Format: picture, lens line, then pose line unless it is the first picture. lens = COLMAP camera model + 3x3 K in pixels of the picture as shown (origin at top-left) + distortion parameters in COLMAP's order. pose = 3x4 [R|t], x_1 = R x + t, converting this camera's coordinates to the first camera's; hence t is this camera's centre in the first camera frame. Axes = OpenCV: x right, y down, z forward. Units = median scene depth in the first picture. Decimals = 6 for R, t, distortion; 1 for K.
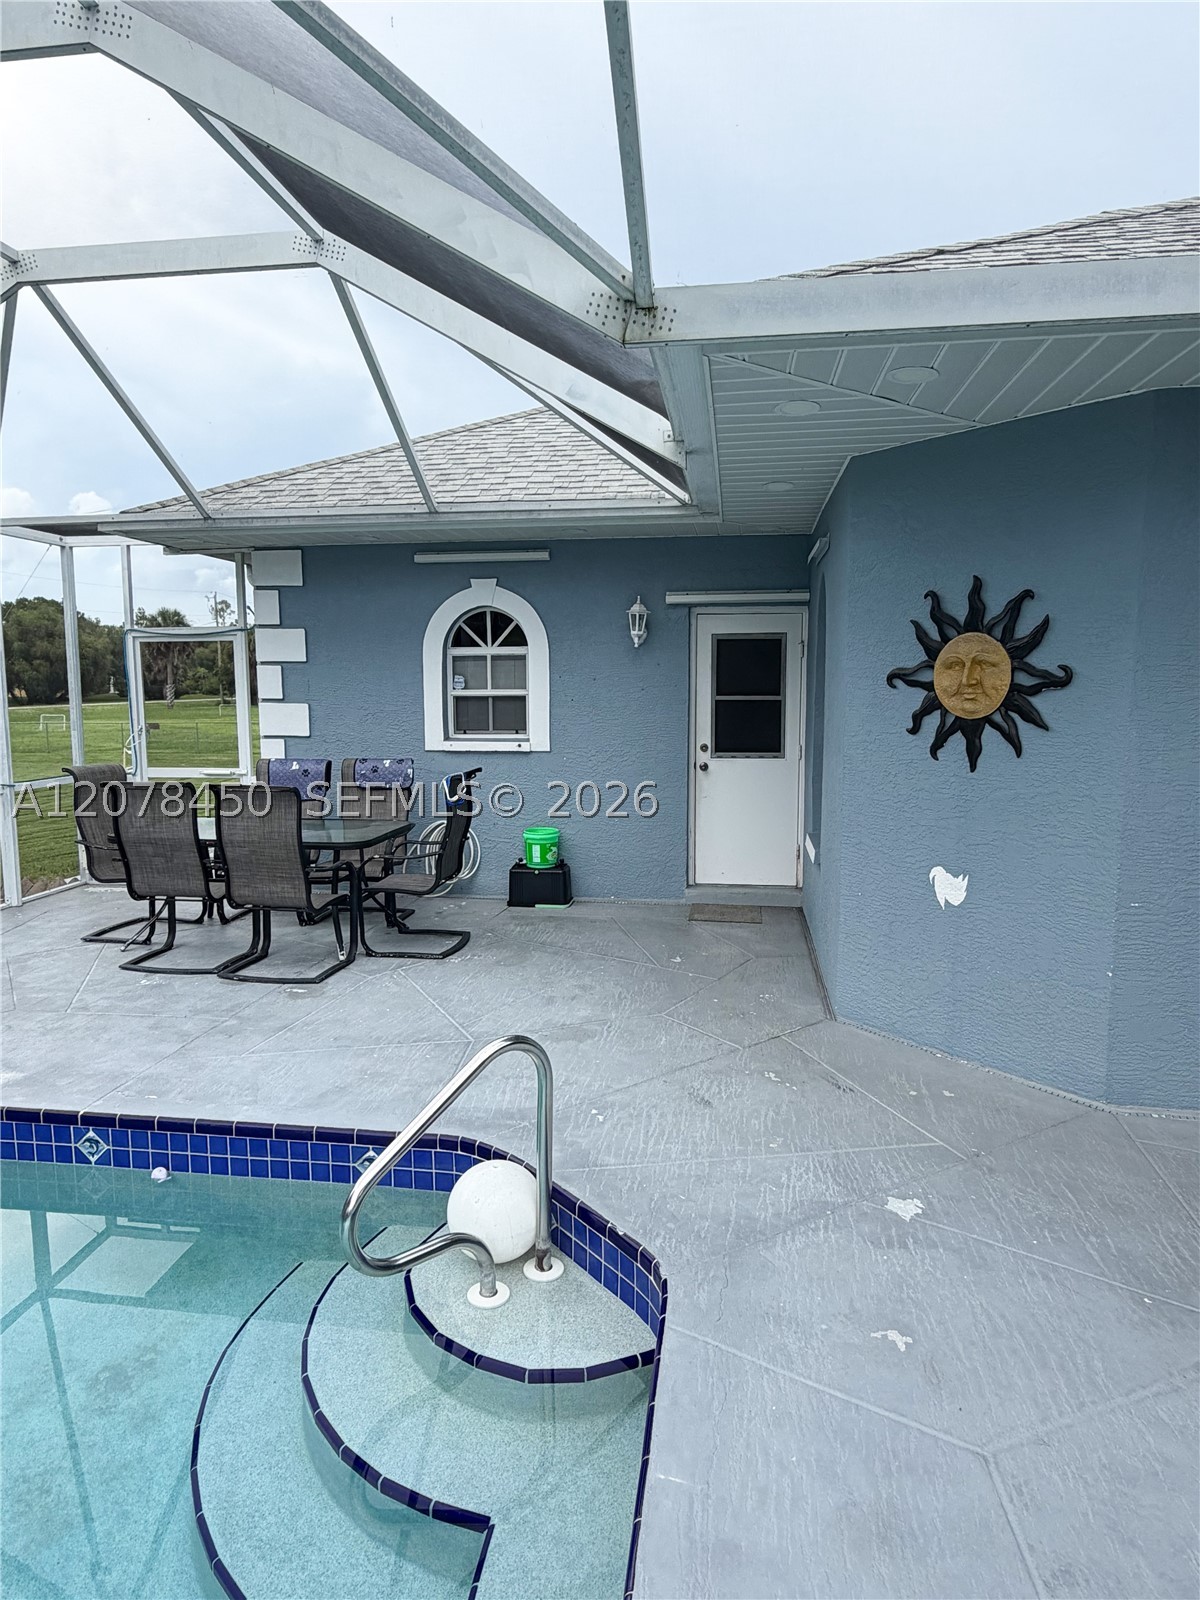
lens RADIAL K [[978.7, 0, 597.5], [0, 978.7, 798.0], [0, 0, 1]] dist [-0.000520, -0.000391]
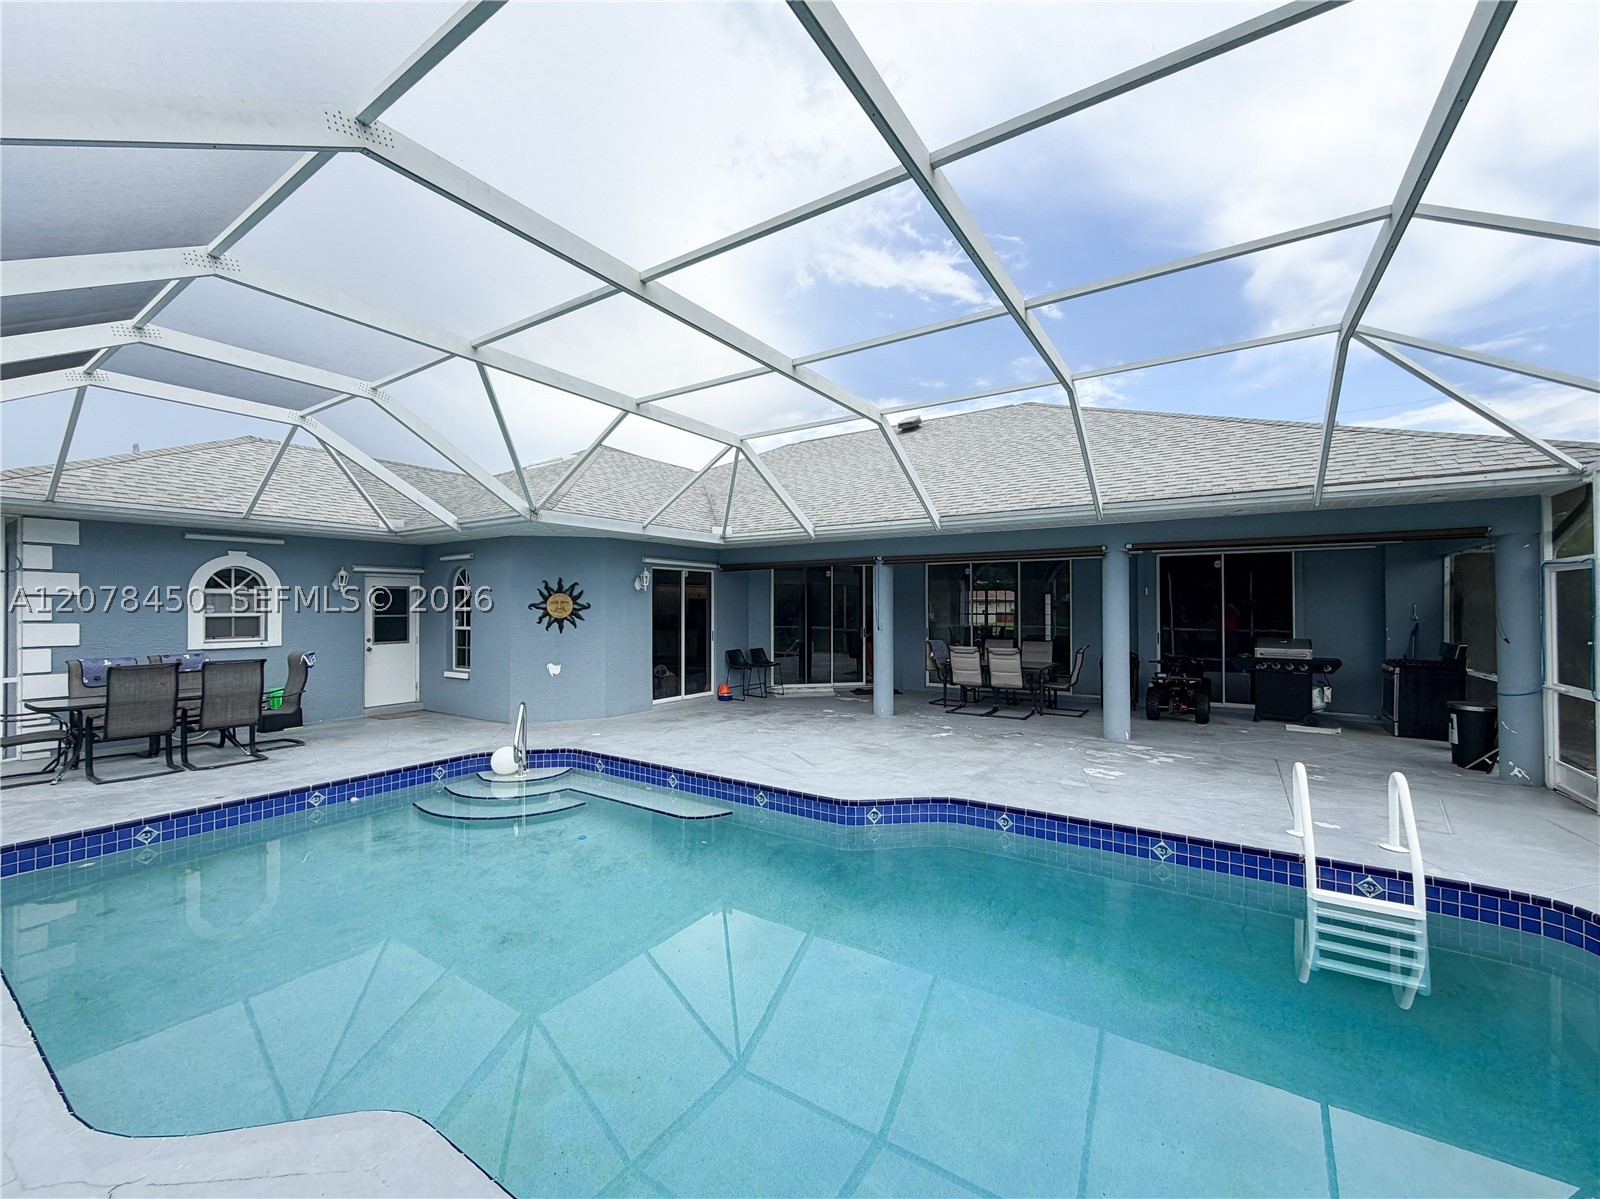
lens RADIAL K [[645.2, 0, 797.7], [0, 645.2, 600.4], [0, 0, 1]] dist [0.000028, -0.000045]
pose [[0.425826, 0.011106, 0.904737, -0.769865], [0.110807, 0.991758, -0.064327, 0.056058], [-0.897994, 0.127643, 0.421086, -0.417546]]
